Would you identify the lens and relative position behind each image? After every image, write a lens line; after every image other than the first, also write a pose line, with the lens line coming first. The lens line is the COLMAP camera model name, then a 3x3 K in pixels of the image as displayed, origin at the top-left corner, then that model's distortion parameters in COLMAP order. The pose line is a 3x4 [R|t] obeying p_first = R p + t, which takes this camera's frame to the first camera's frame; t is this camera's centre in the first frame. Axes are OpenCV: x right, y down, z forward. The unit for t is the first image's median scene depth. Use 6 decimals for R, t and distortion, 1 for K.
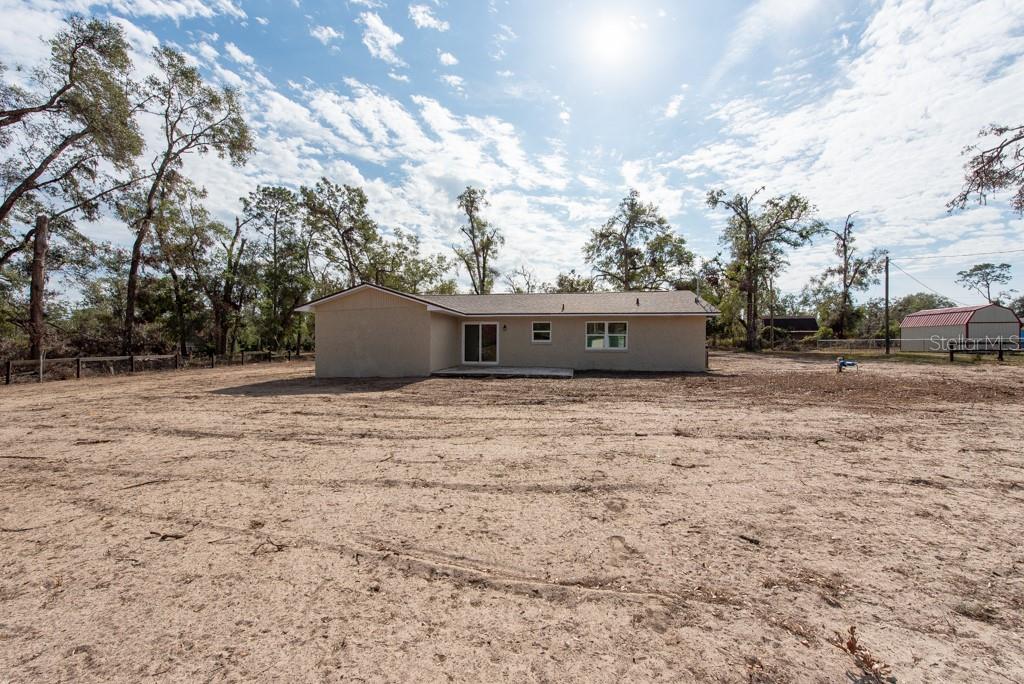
lens RADIAL K [[402.9, 0, 512.0], [0, 402.9, 344.1], [0, 0, 1]] dist [0.011886, -0.000490]
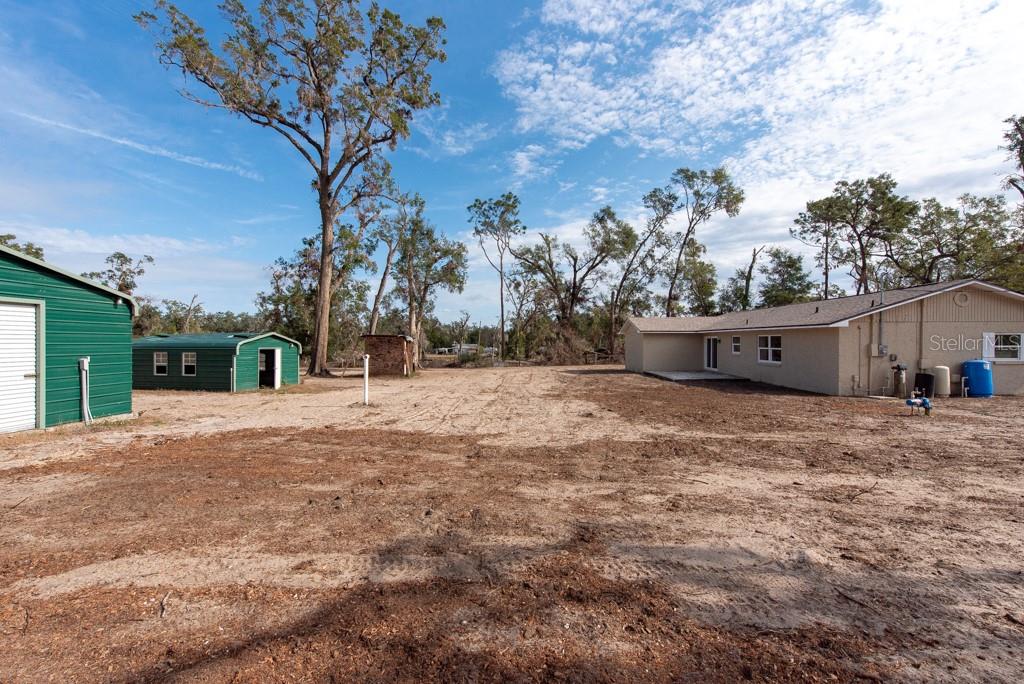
lens RADIAL K [[402.9, 0, 512.0], [0, 402.9, 344.1], [0, 0, 1]] dist [0.011886, -0.000490]
pose [[0.108036, 0.003096, -0.994142, 0.663889], [-0.002252, 0.999993, 0.002869, -0.019495], [0.994144, 0.001929, 0.108043, 0.142342]]
